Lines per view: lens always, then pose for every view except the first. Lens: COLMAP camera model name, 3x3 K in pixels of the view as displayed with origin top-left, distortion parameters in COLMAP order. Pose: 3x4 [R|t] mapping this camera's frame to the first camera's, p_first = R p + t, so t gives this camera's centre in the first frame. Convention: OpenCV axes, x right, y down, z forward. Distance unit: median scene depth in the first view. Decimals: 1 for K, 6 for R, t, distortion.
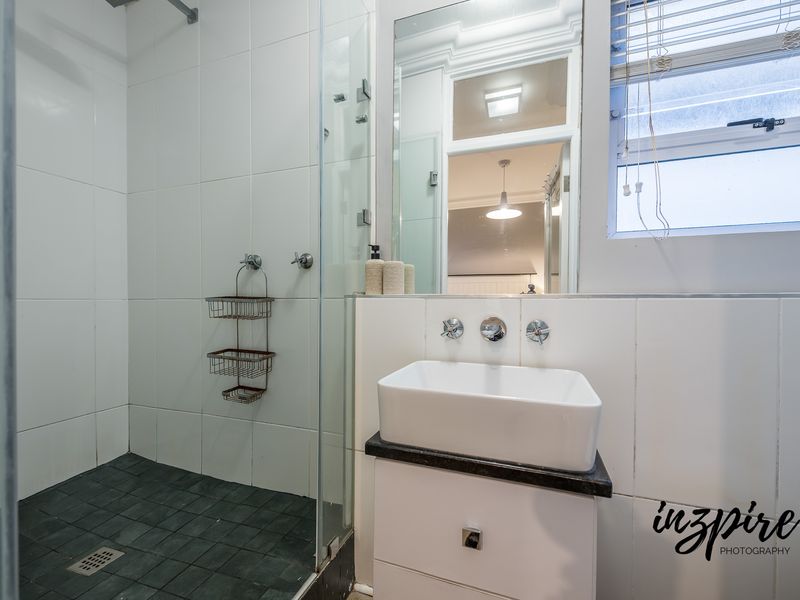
lens RADIAL K [[352.4, 0, 398.9], [0, 352.4, 303.6], [0, 0, 1]] dist [0.001703, -0.000851]
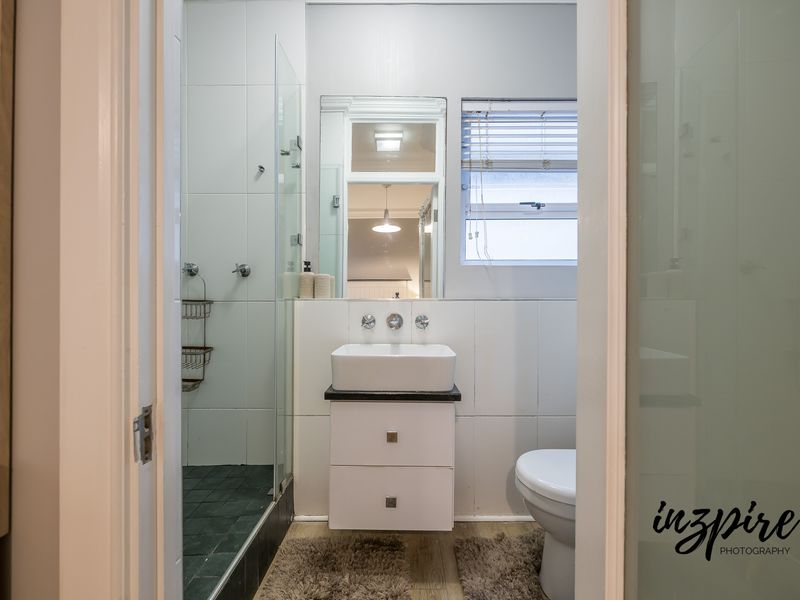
lens RADIAL K [[352.4, 0, 398.9], [0, 352.4, 303.6], [0, 0, 1]] dist [0.001703, -0.000851]
pose [[0.941442, -0.003554, 0.337156, -0.185707], [0.005265, 0.999977, -0.004160, 0.001751], [-0.337133, 0.005692, 0.941440, -0.359235]]
